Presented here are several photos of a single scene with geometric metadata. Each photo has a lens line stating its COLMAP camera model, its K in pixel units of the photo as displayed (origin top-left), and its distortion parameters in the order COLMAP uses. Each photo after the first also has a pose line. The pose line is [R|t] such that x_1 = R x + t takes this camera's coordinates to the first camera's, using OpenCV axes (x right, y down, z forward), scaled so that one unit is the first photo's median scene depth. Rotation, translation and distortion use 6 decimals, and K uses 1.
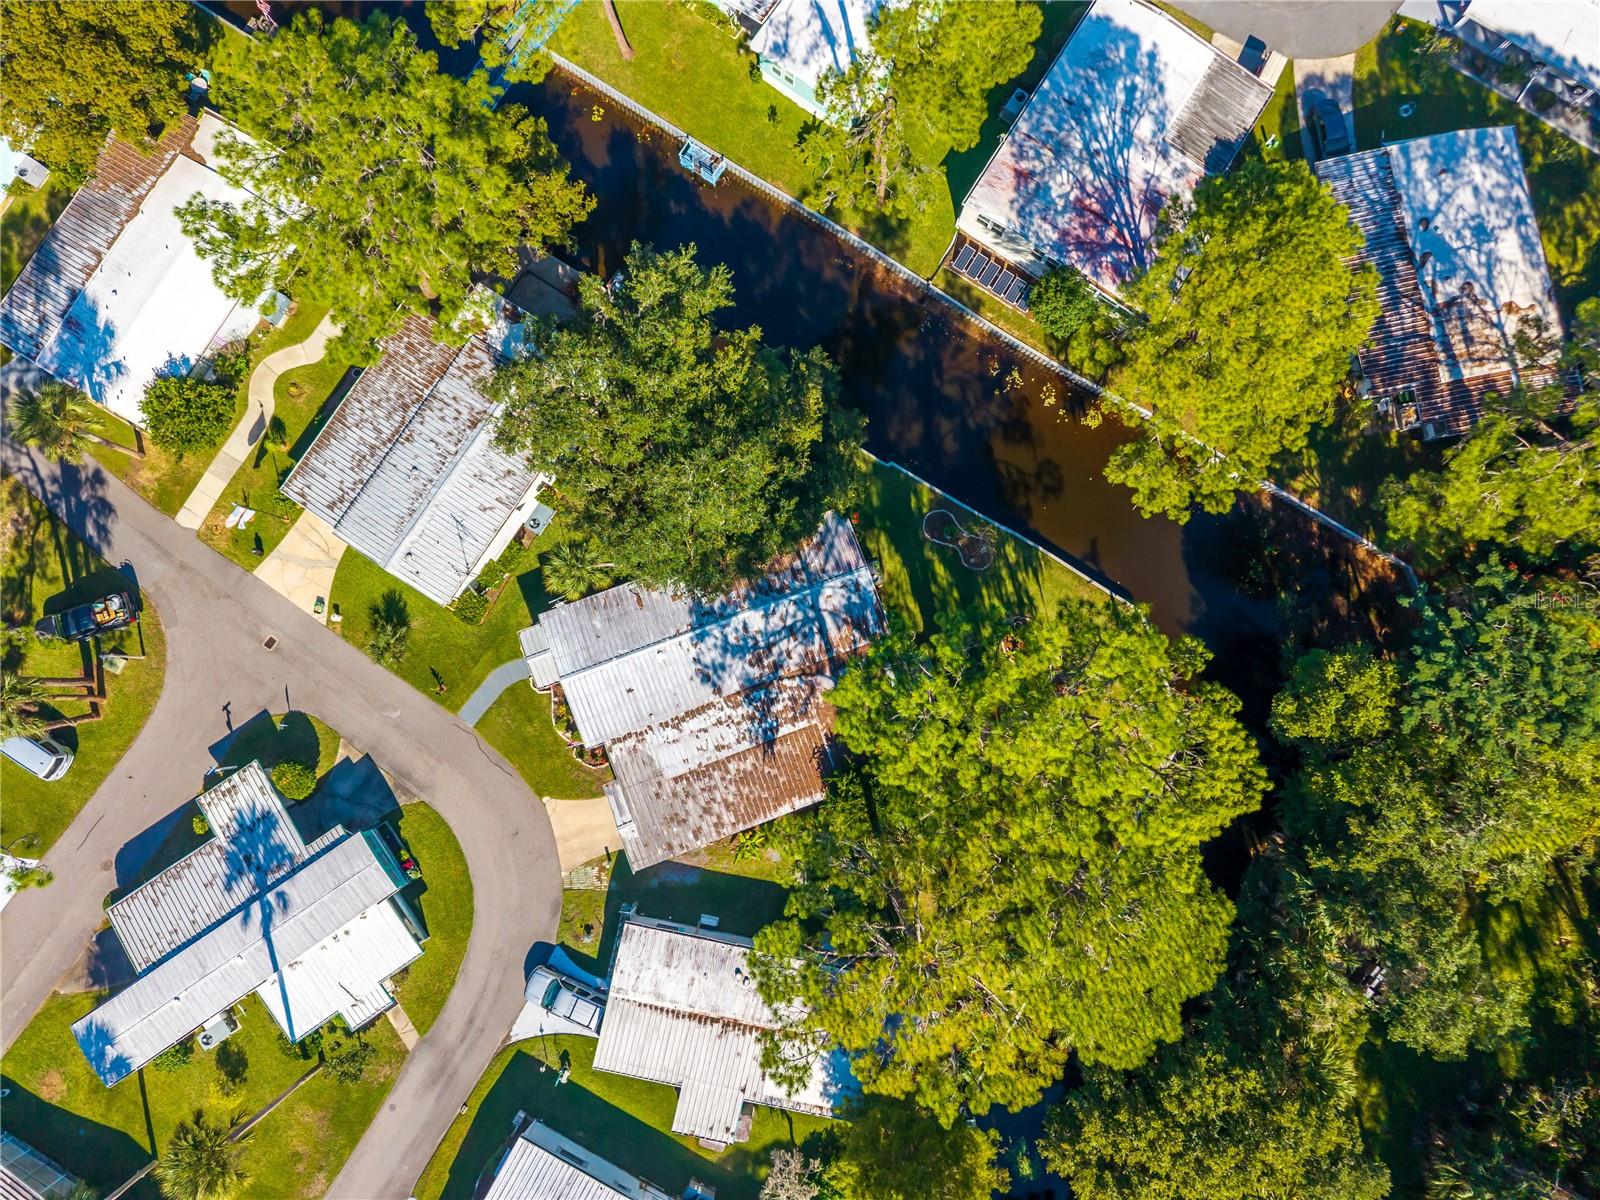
lens RADIAL K [[1062.2, 0, 800.0], [0, 1062.2, 600.0], [0, 0, 1]] dist [0.104149, -0.133555]
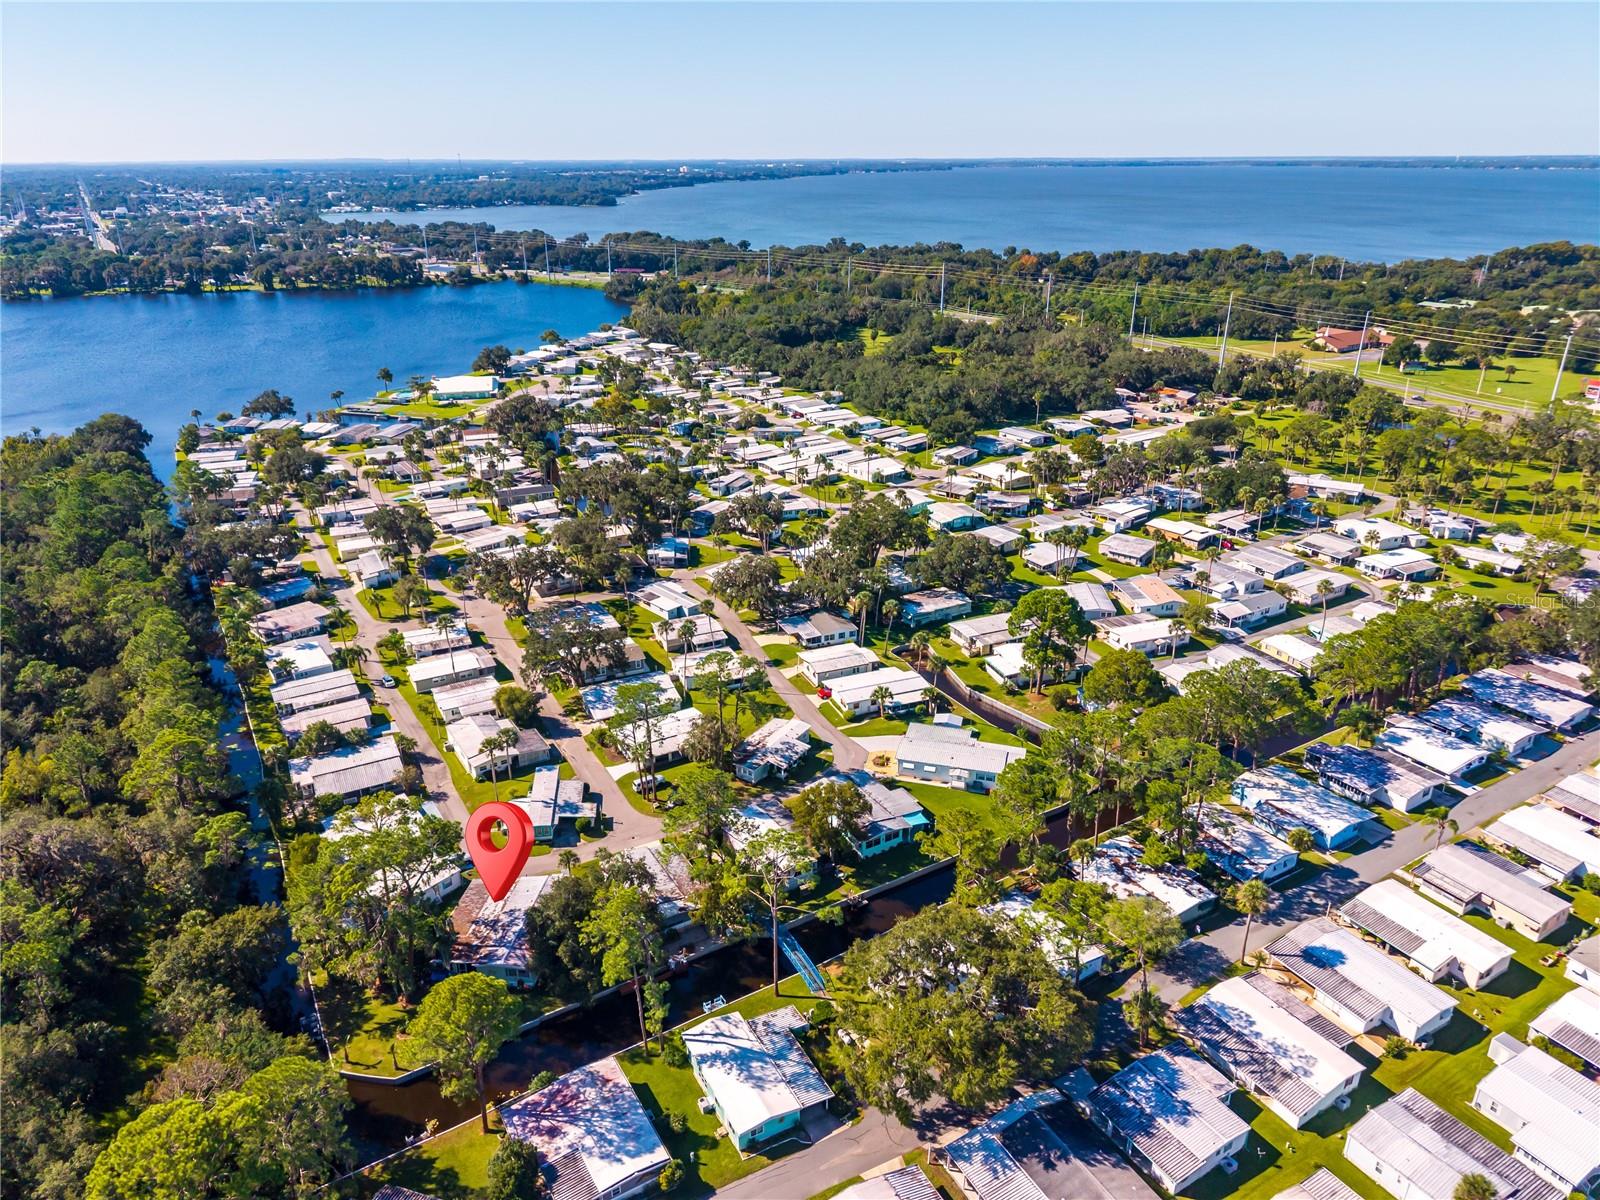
lens RADIAL K [[1062.2, 0, 800.0], [0, 1062.2, 600.0], [0, 0, 1]] dist [0.104149, -0.133555]
pose [[-0.443773, 0.328719, -0.833672, 1.433742], [-0.893592, -0.092229, 0.439303, -1.528252], [0.067519, 0.939914, 0.334669, -0.457594]]
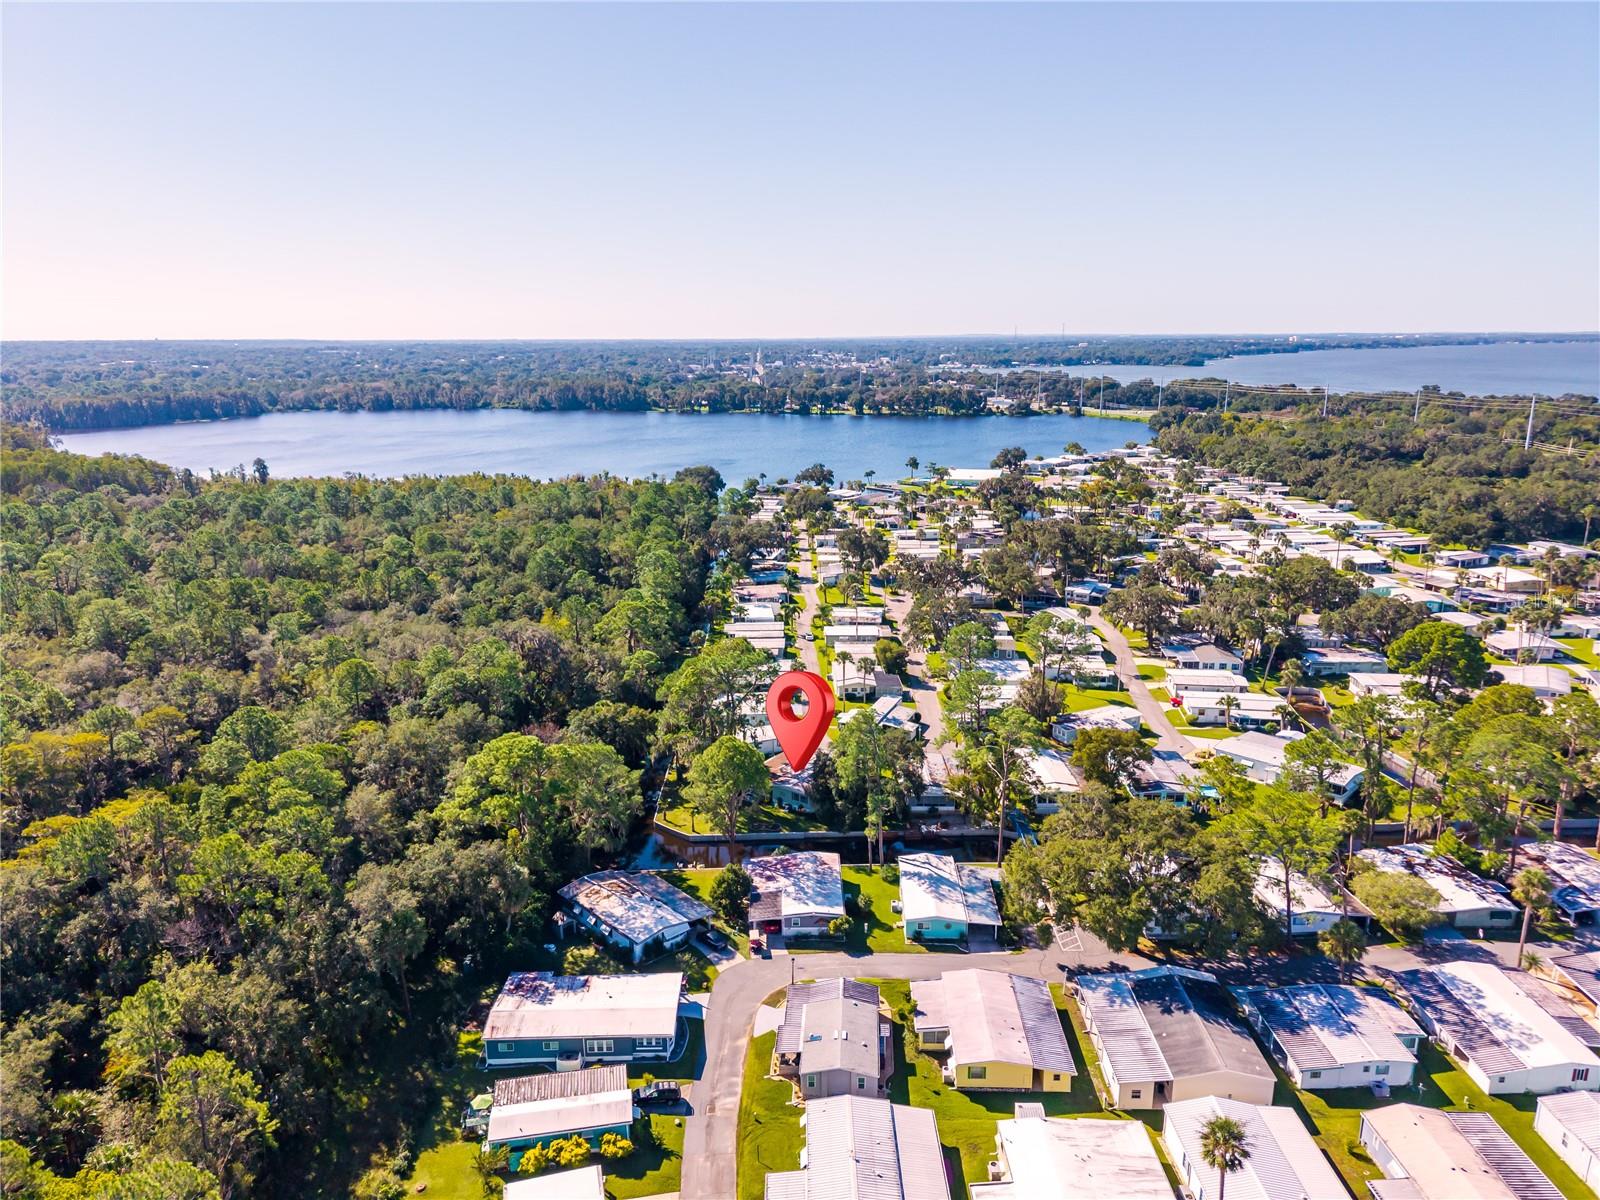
lens RADIAL K [[1066.4, 0, 800.0], [0, 1066.4, 600.0], [0, 0, 1]] dist [0.041180, -0.047444]
pose [[-0.832593, 0.121887, -0.540308, 1.478388], [-0.552791, -0.121556, 0.824407, -2.270198], [0.034807, 0.985072, 0.168584, 0.038341]]
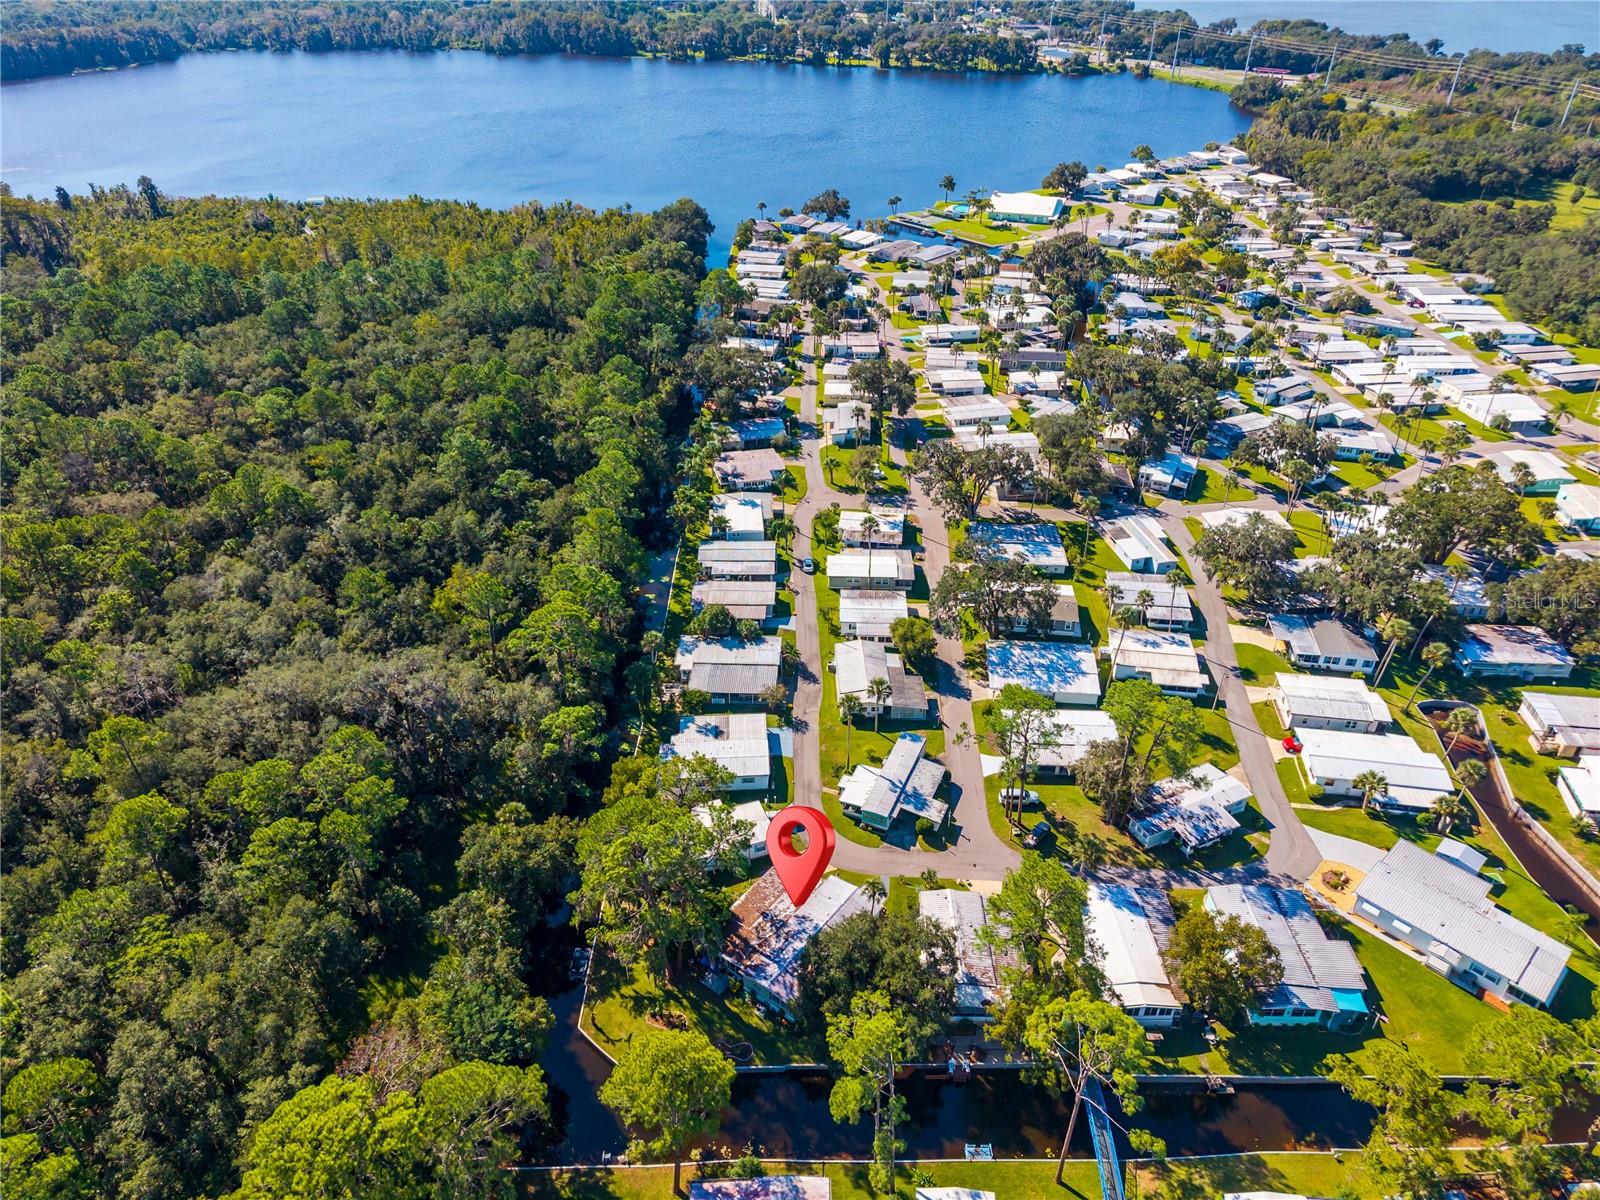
lens RADIAL K [[1074.0, 0, 800.0], [0, 1074.0, 600.0], [0, 0, 1]] dist [0.024481, -0.020911]
pose [[-0.840591, 0.271830, -0.468526, 0.752954], [-0.541260, -0.387820, 0.746079, -1.280710], [0.021103, 0.880741, 0.473128, -0.588829]]
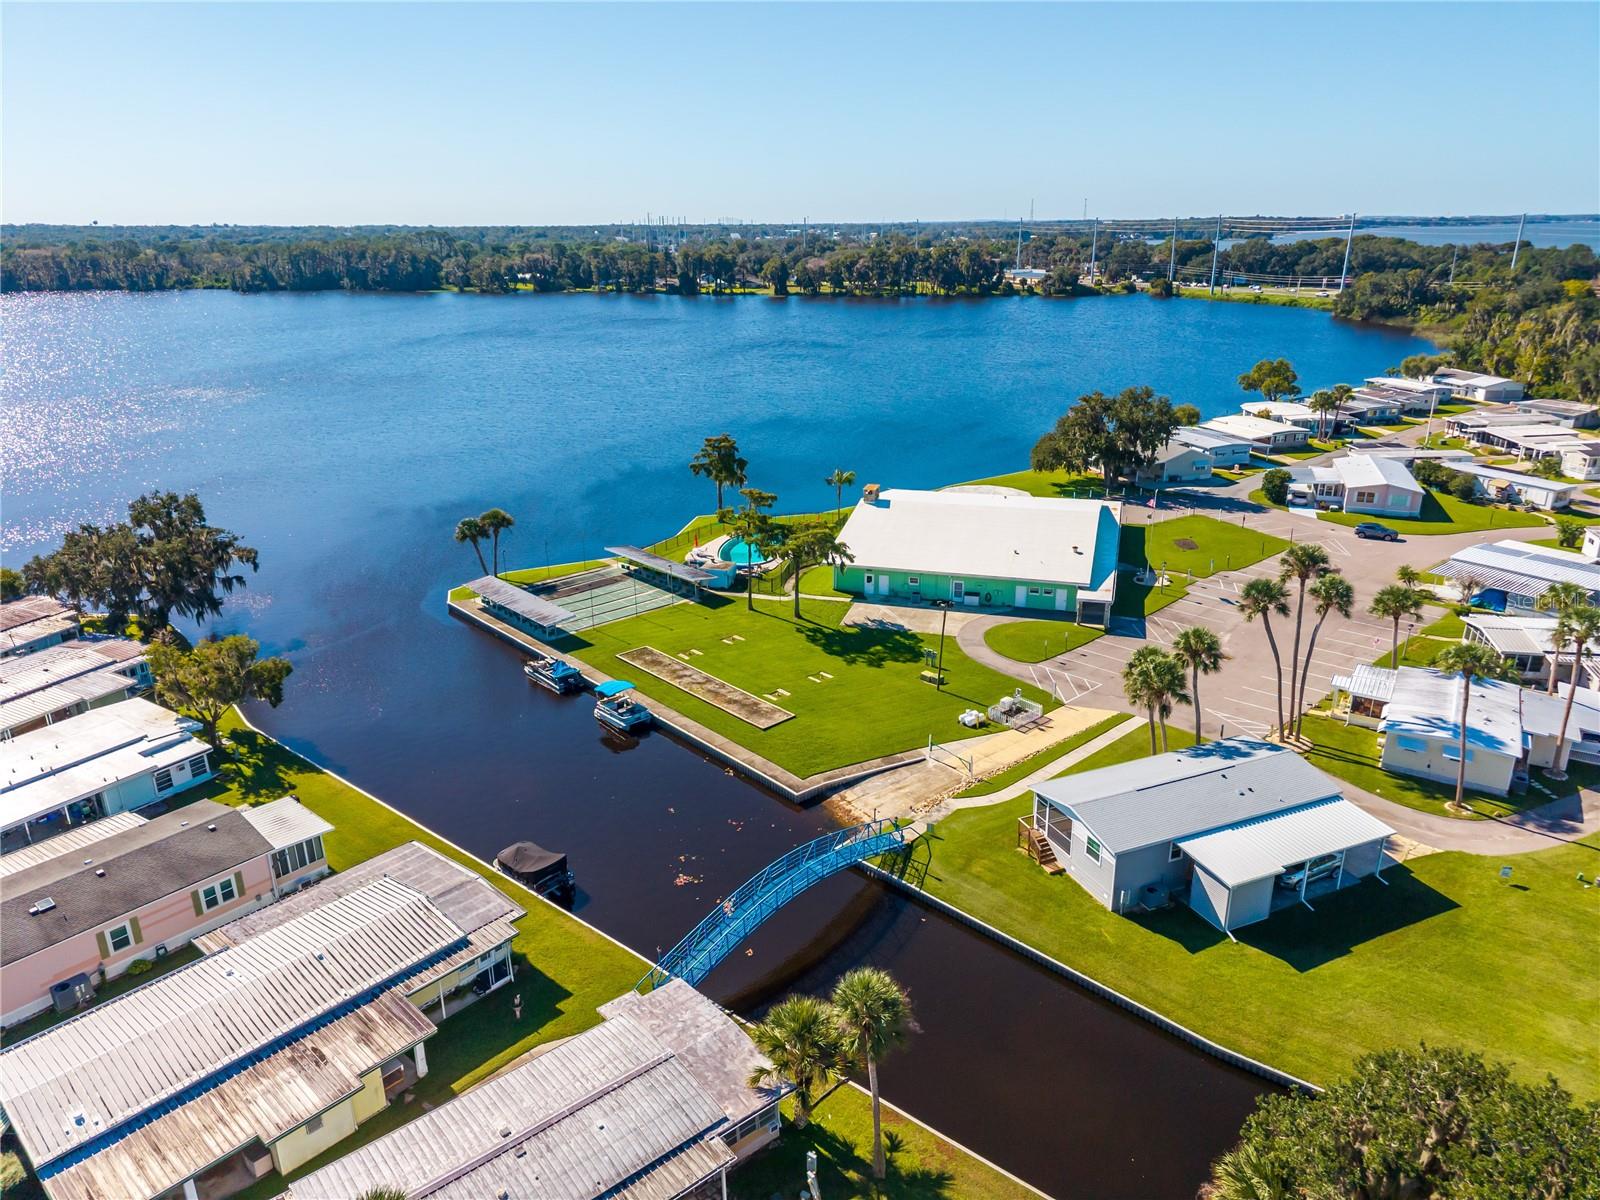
lens RADIAL K [[1115.3, 0, 800.0], [0, 1115.3, 600.0], [0, 0, 1]] dist [-0.002820, -0.000622]
pose [[-0.831897, 0.168623, -0.528691, -3.459746], [-0.553796, -0.191369, 0.810363, 3.045091], [0.035471, 0.966925, 0.252582, 0.164460]]
